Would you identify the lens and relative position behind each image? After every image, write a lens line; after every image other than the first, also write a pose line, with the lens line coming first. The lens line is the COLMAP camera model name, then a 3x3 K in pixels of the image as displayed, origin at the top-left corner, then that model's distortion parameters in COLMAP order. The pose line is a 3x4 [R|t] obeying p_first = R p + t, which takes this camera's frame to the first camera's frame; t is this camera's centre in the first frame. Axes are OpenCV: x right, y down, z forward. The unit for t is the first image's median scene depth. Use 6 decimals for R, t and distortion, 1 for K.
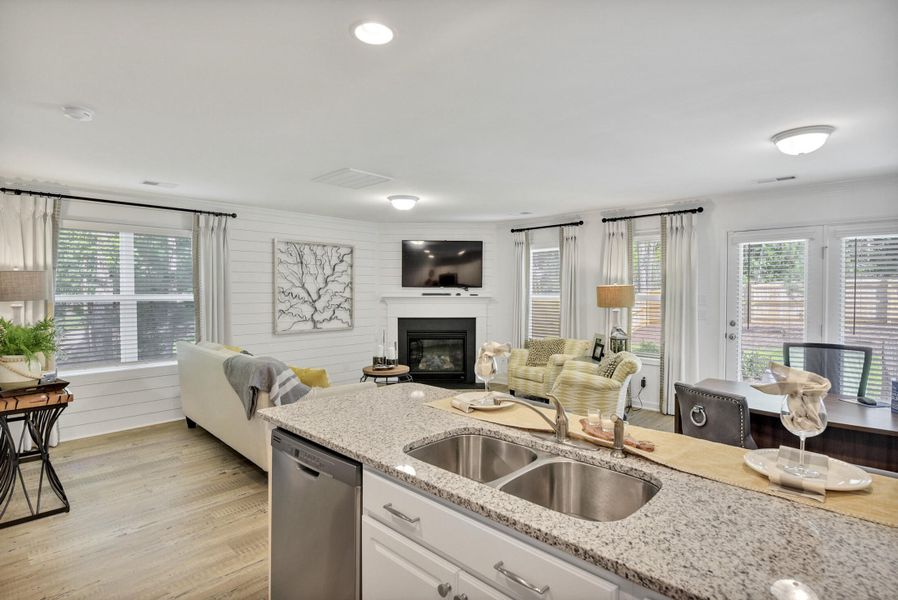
lens RADIAL K [[462.3, 0, 440.7], [0, 462.3, 293.6], [0, 0, 1]] dist [-0.011552, 0.000425]
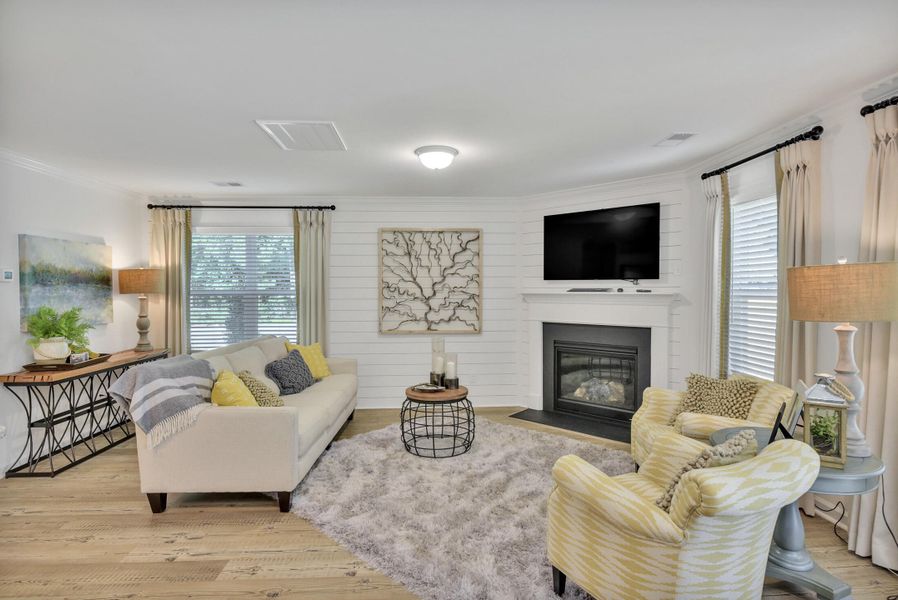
lens RADIAL K [[462.3, 0, 447.4], [0, 462.3, 290.7], [0, 0, 1]] dist [-0.011552, 0.000425]
pose [[0.732168, 0.003135, -0.681116, 0.341385], [-0.002585, 0.999995, 0.001823, 0.001593], [0.681119, 0.000426, 0.732173, 0.409673]]
